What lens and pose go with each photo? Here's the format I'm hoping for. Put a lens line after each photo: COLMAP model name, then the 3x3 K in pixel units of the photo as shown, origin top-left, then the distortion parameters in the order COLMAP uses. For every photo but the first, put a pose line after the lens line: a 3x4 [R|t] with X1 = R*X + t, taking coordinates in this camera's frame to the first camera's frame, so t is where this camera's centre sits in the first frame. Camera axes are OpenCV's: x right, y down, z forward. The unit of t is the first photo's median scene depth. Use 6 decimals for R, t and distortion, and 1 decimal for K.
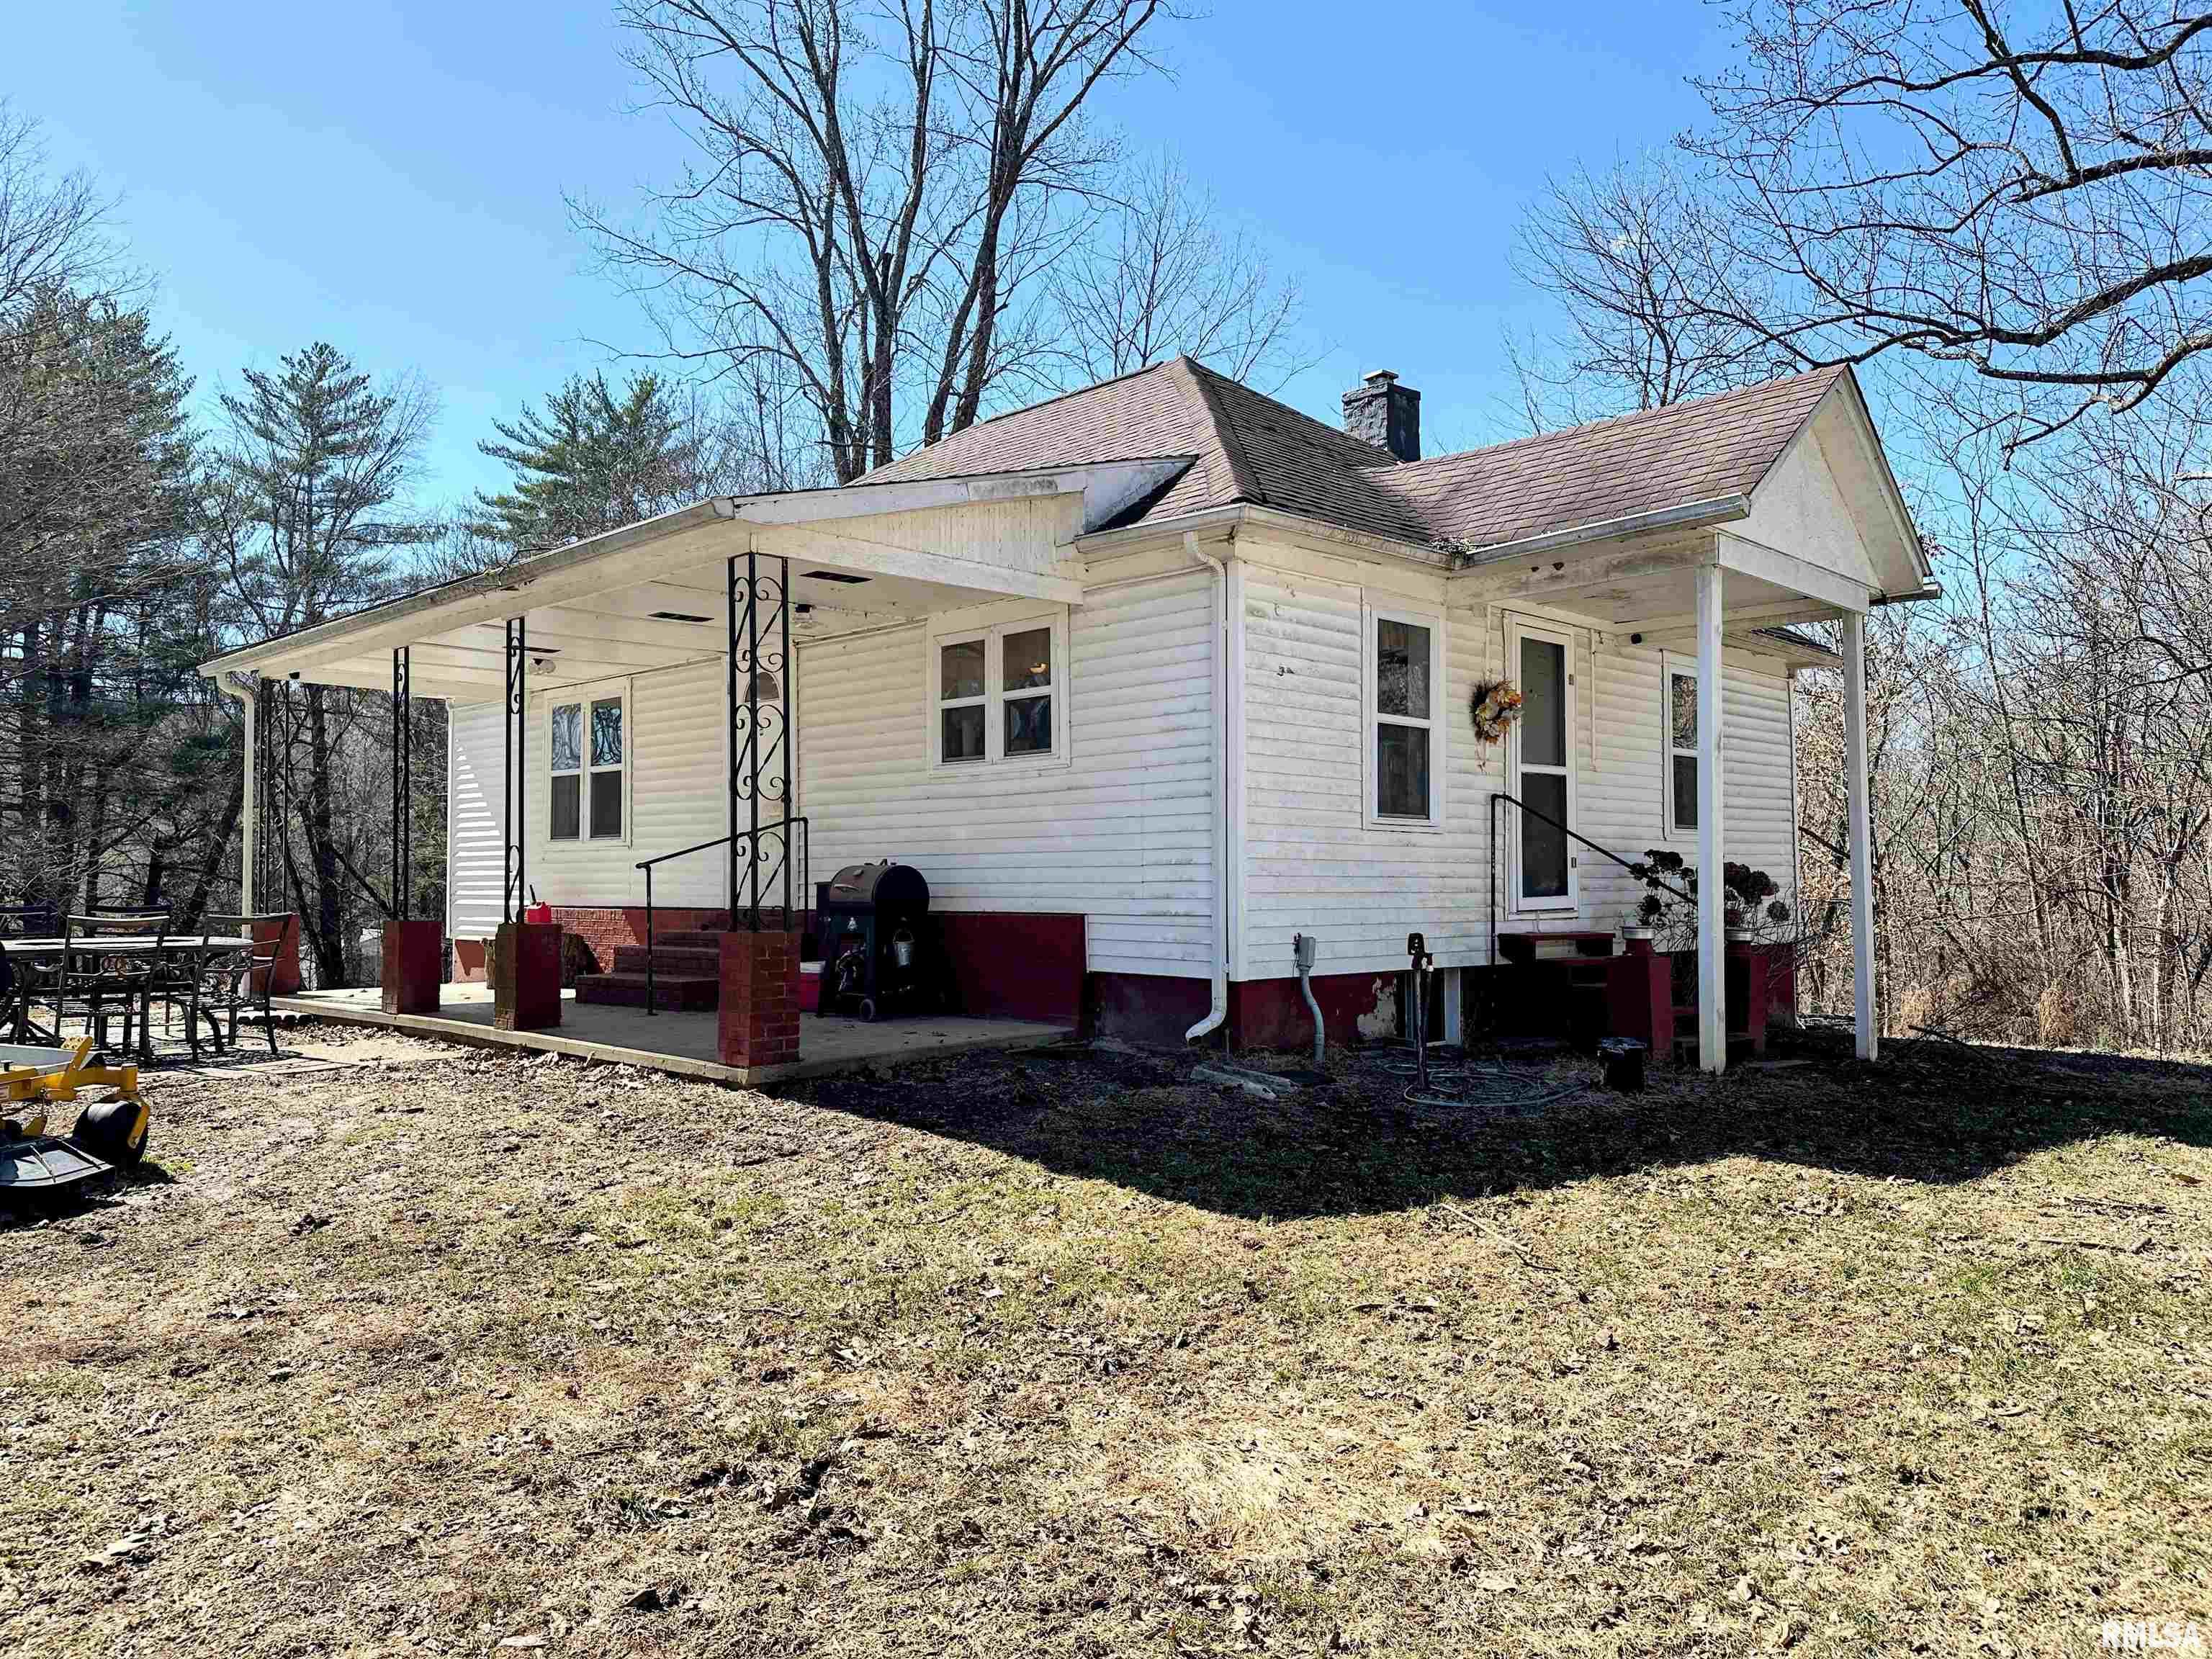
lens RADIAL K [[1531.7, 0, 1112.0], [0, 1531.7, 823.4], [0, 0, 1]] dist [0.132427, -0.208600]
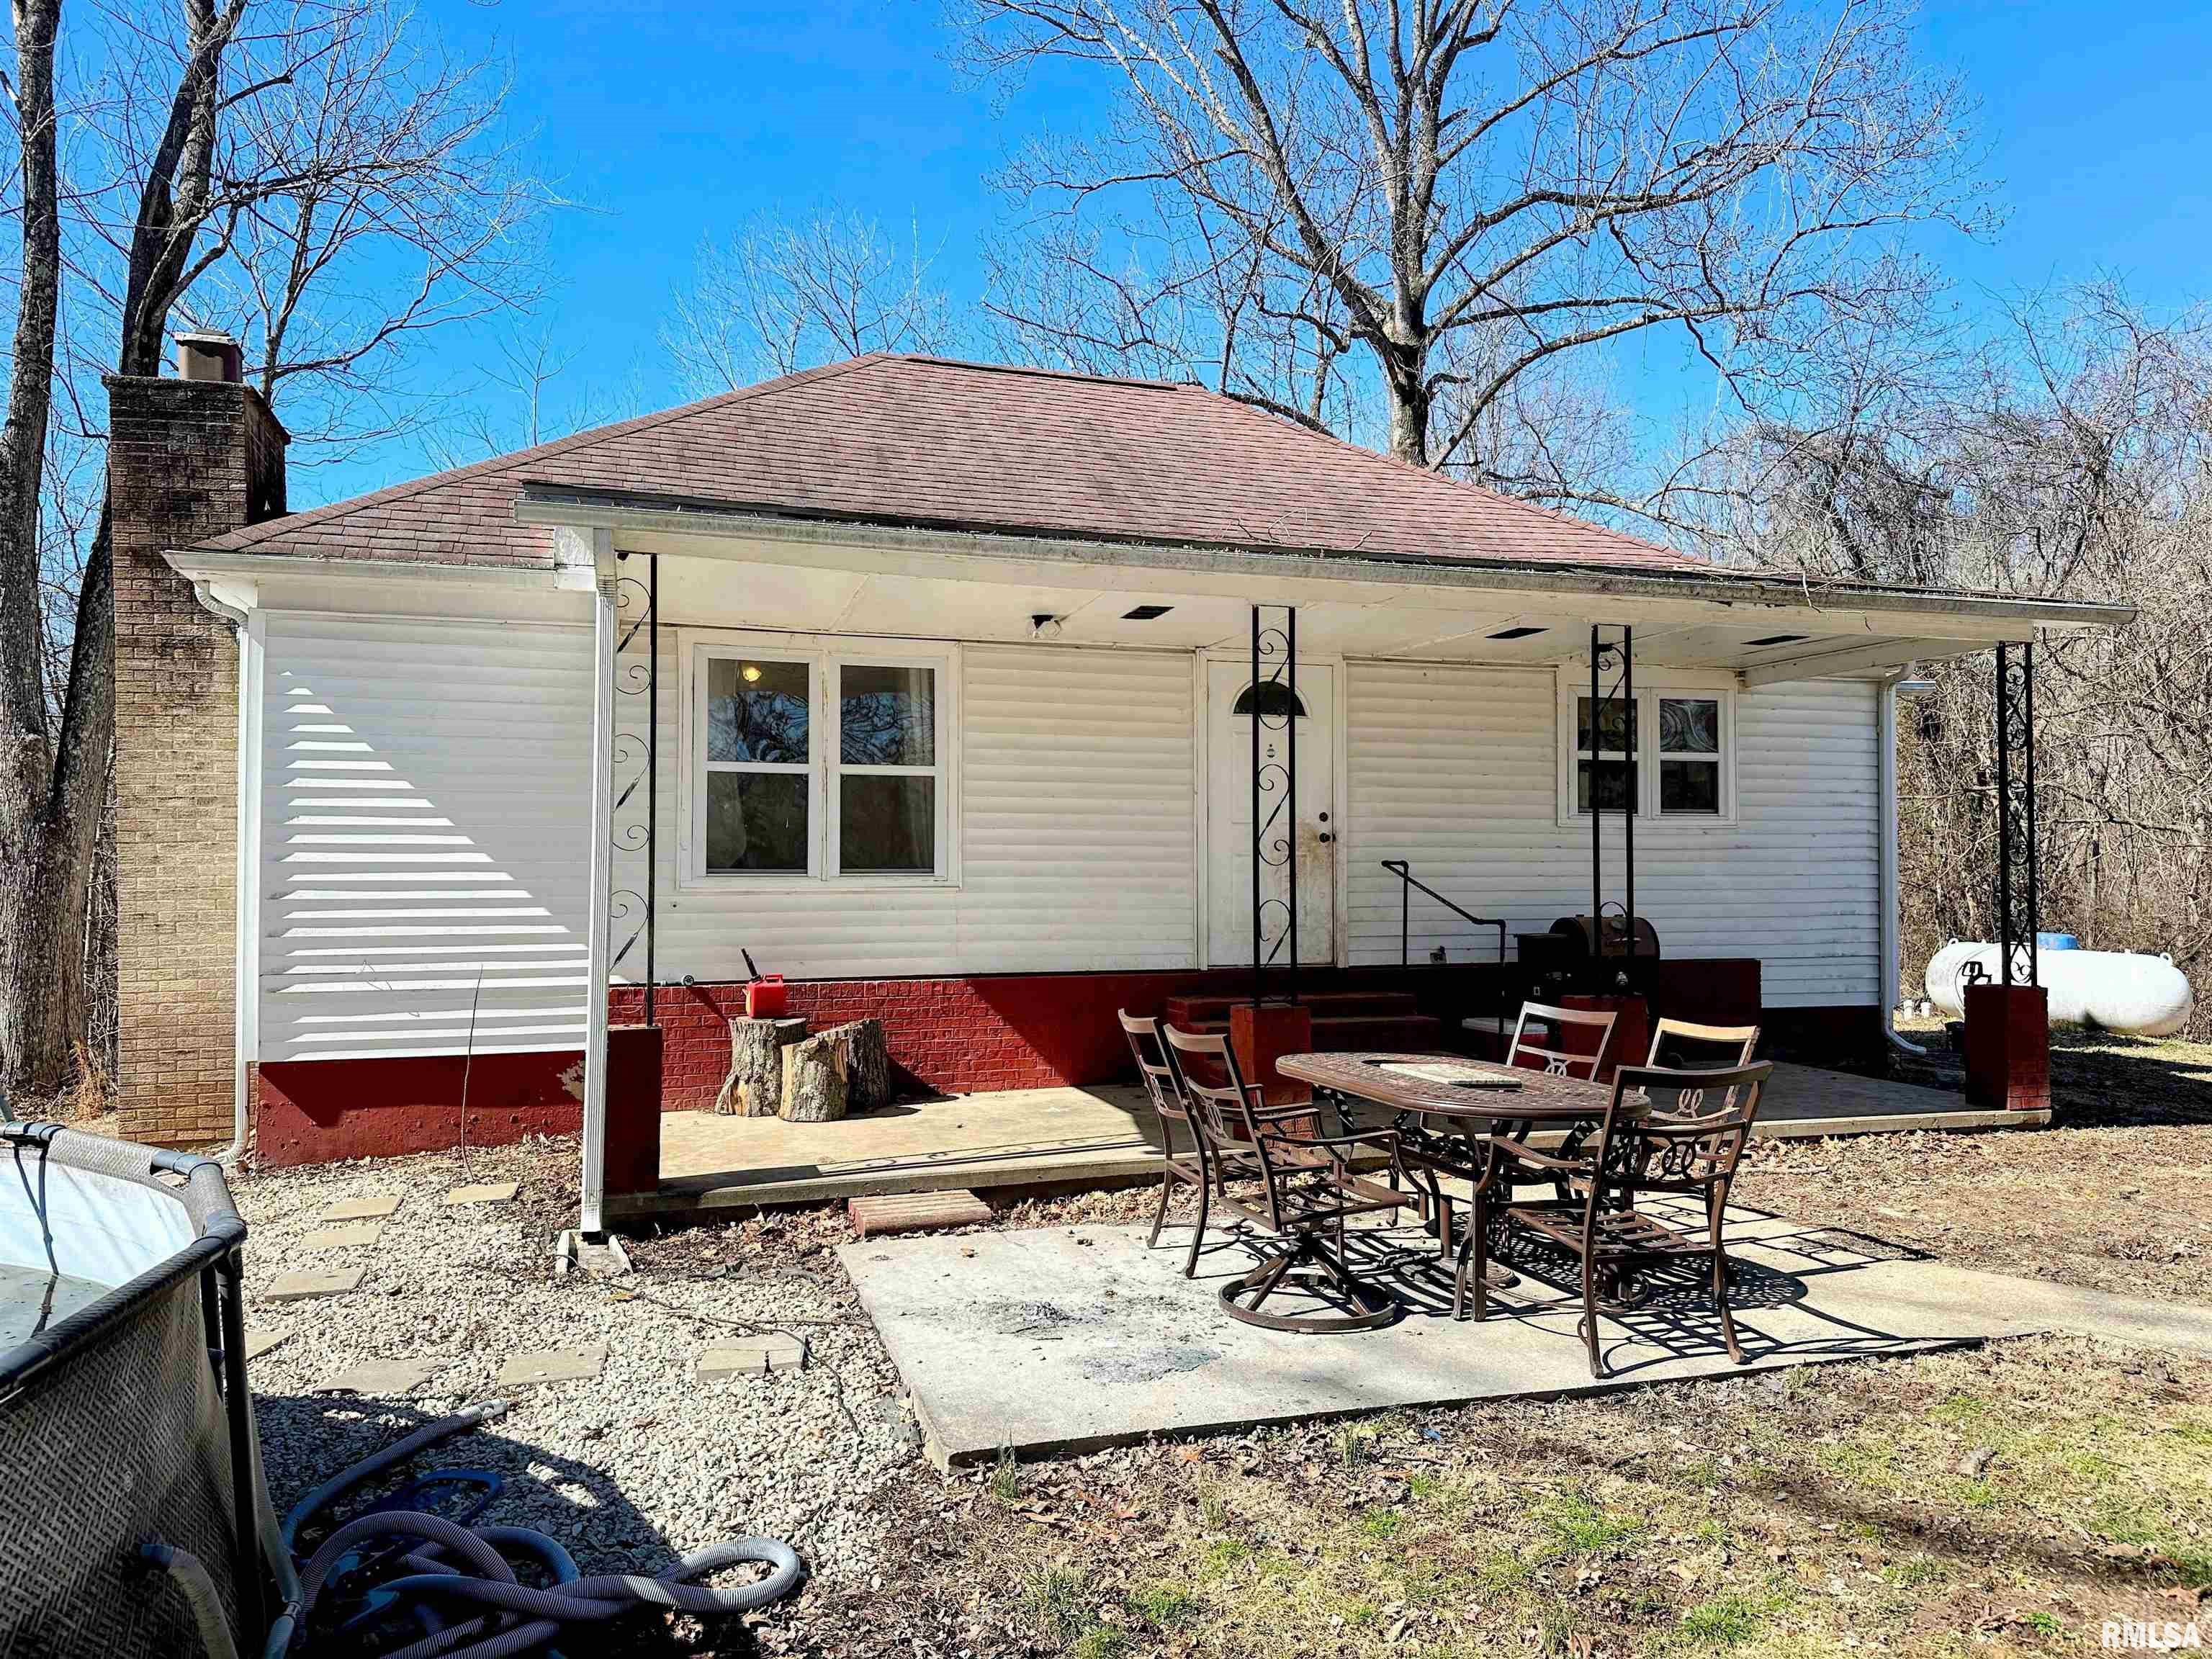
lens RADIAL K [[1531.7, 0, 1112.0], [0, 1531.7, 823.4], [0, 0, 1]] dist [0.132427, -0.208600]
pose [[0.462571, 0.035432, 0.885874, -1.159509], [-0.030147, 0.999252, -0.024225, 0.001185], [-0.886069, -0.015501, 0.463293, 0.808923]]
